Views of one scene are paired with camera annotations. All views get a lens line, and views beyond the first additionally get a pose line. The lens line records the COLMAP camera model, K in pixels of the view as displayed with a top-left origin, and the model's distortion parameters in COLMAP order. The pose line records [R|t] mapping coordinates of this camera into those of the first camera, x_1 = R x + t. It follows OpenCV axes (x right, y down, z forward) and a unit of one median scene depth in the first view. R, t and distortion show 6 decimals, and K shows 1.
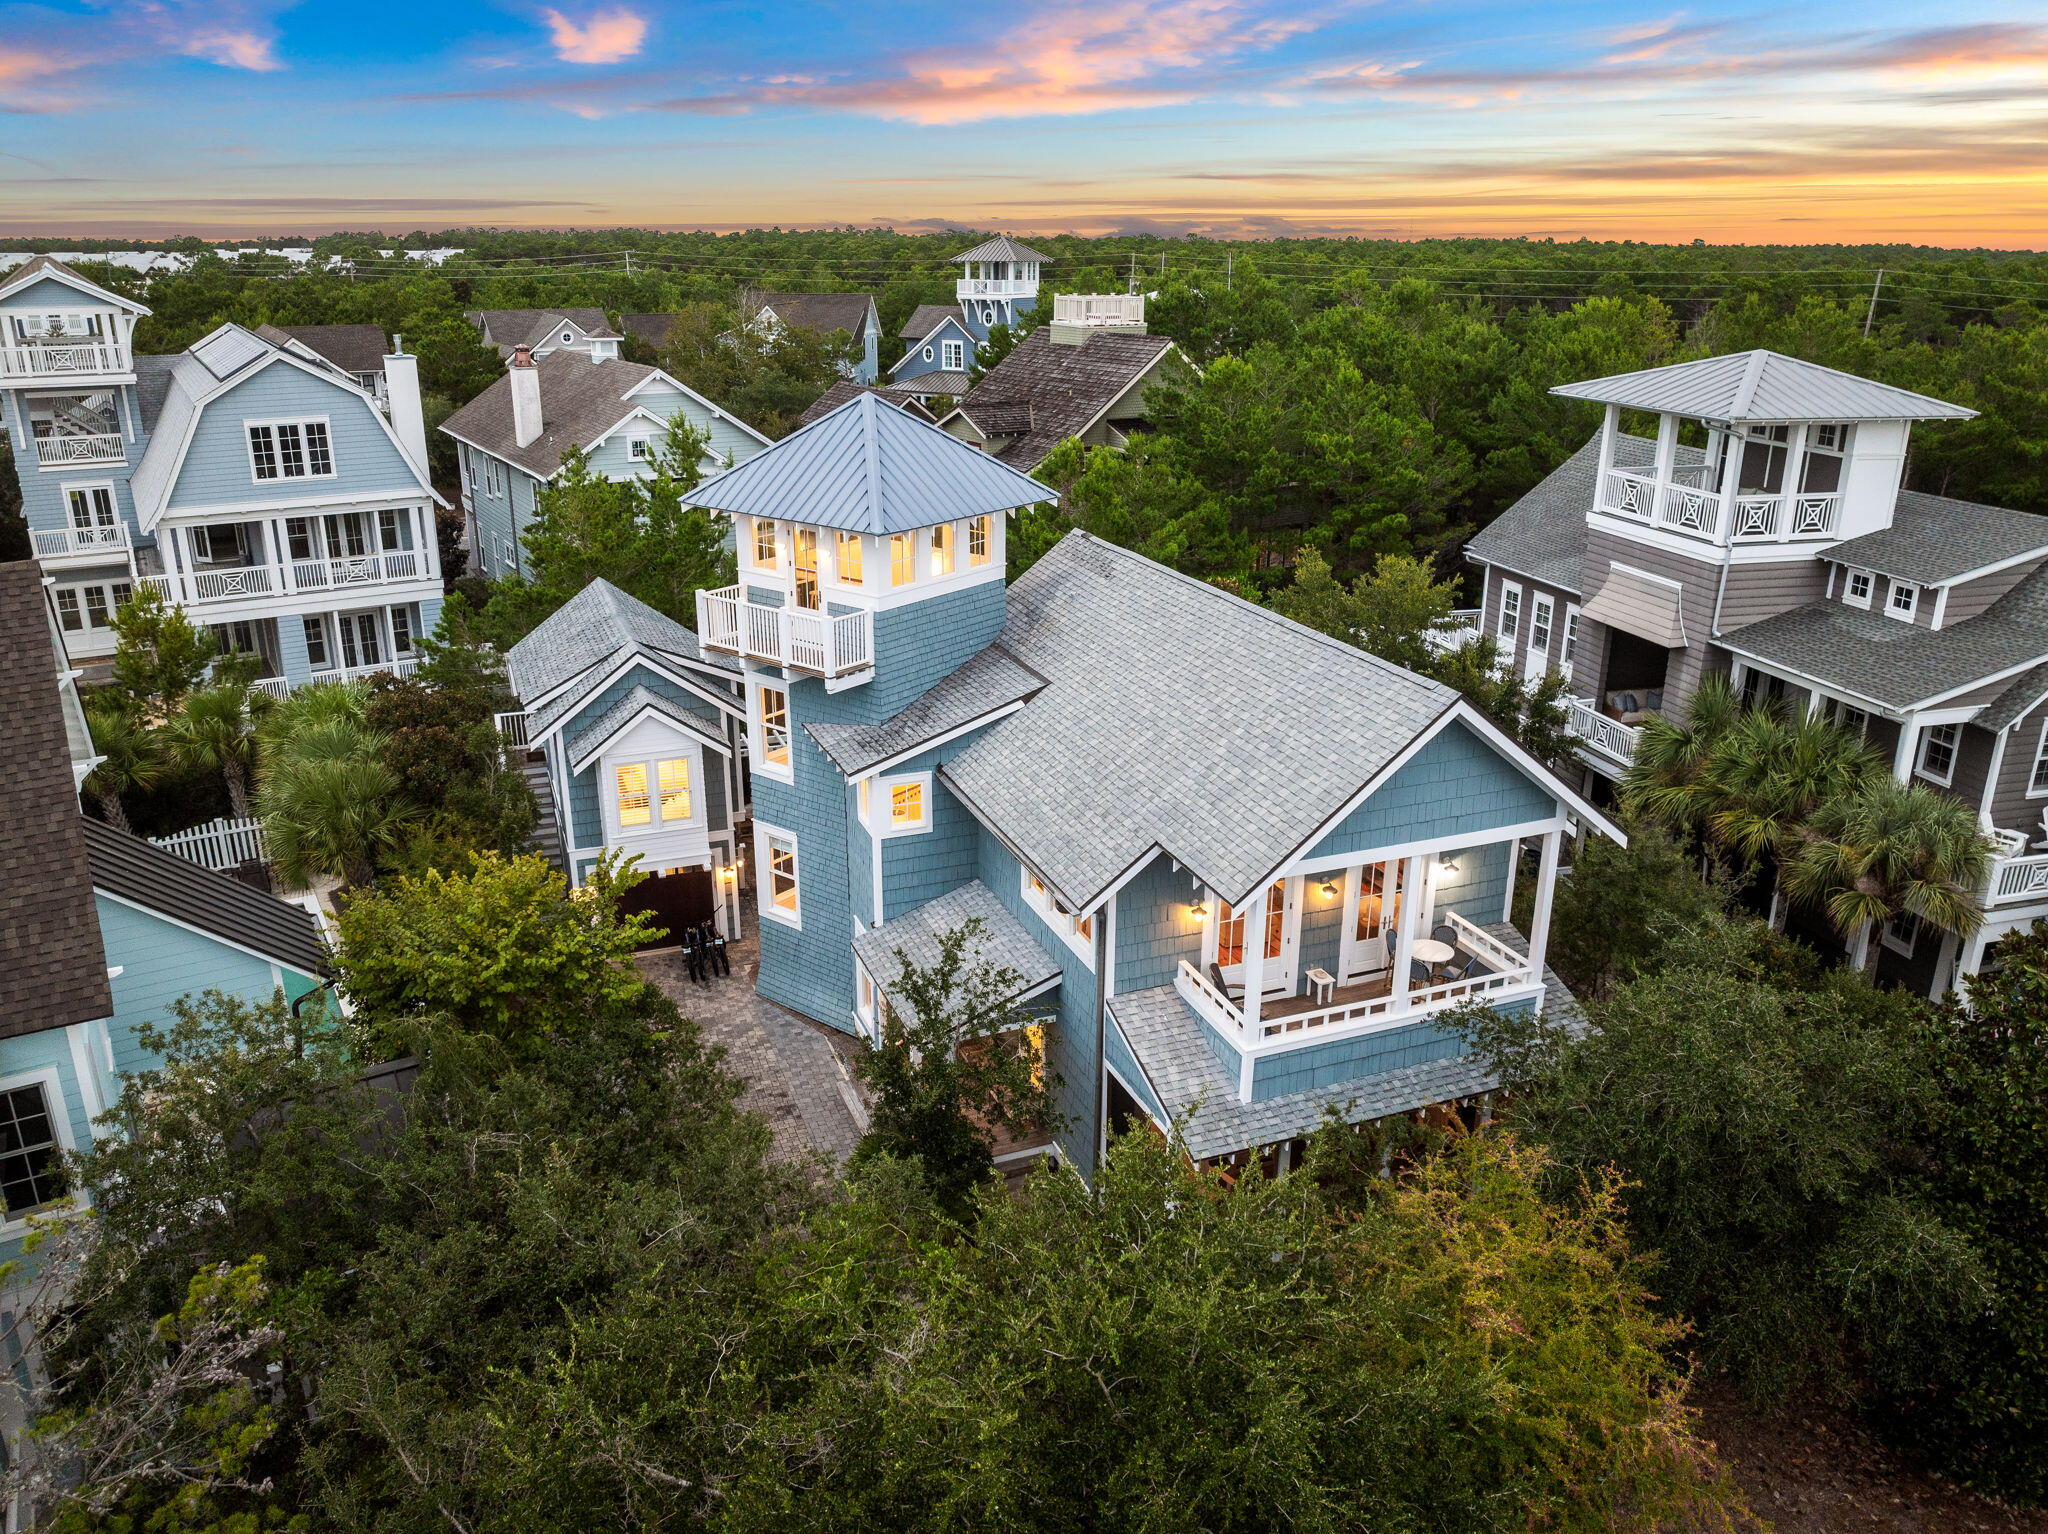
lens RADIAL K [[1470.8, 0, 1024.0], [0, 1470.8, 767.0], [0, 0, 1]] dist [-0.053706, 0.003114]
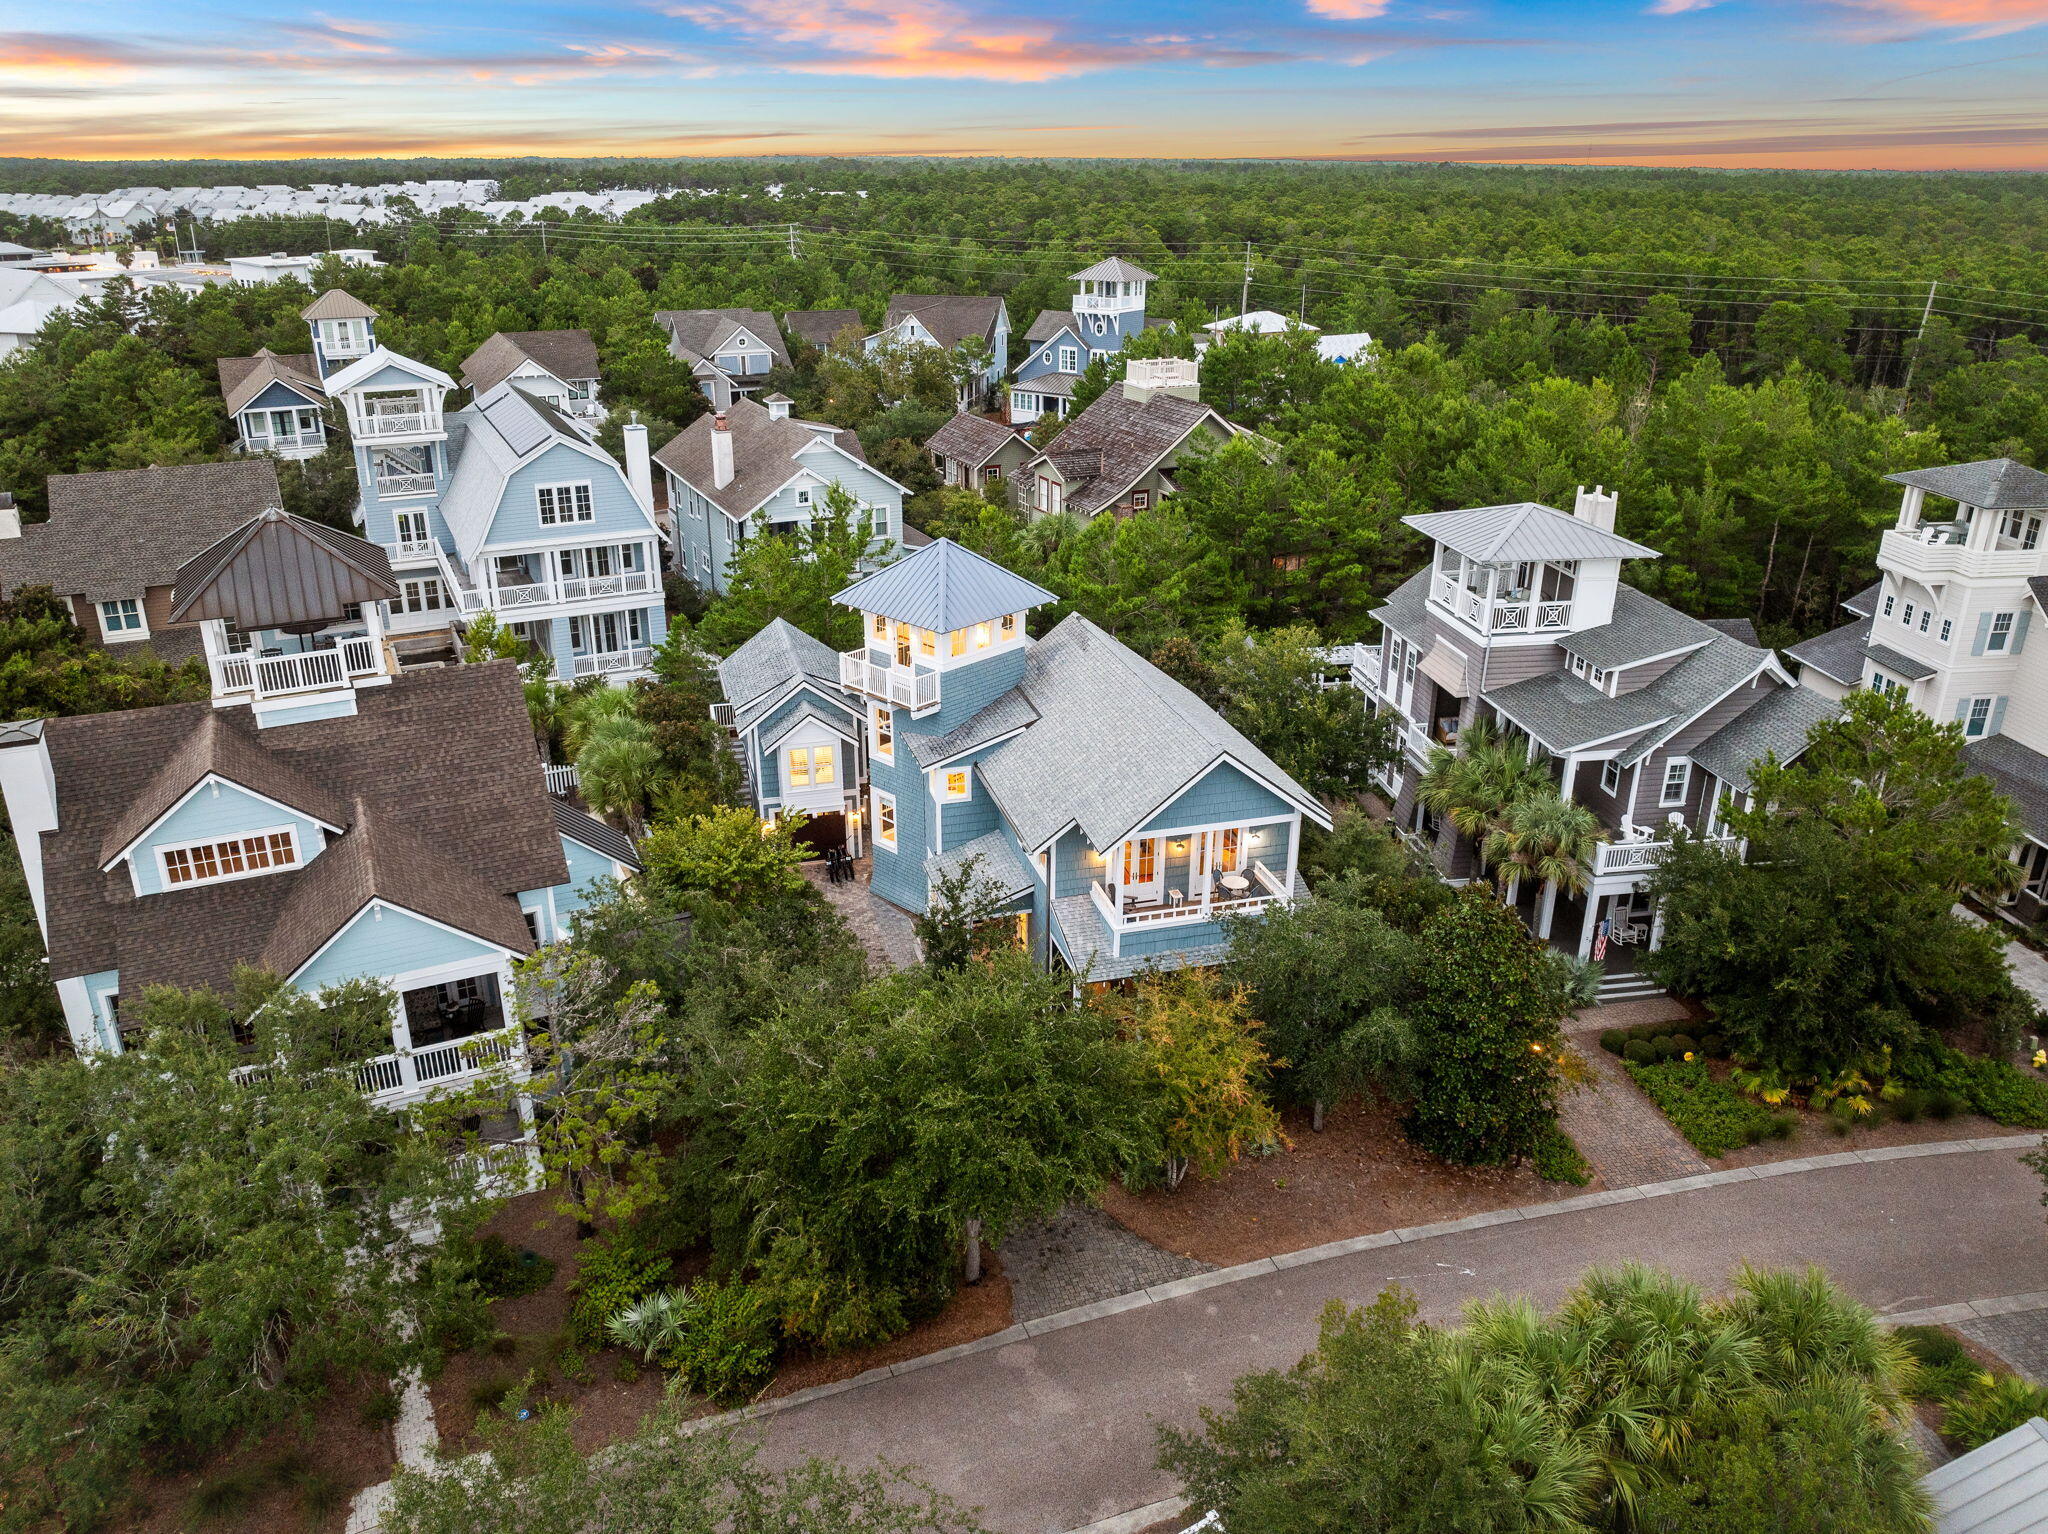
lens RADIAL K [[1470.8, 0, 1024.0], [0, 1470.8, 767.0], [0, 0, 1]] dist [-0.053706, 0.003114]
pose [[0.994699, 0.038756, -0.095247, 0.143910], [-0.033618, 0.997922, 0.054970, -0.082089], [0.097180, -0.051477, 0.993935, -0.624694]]
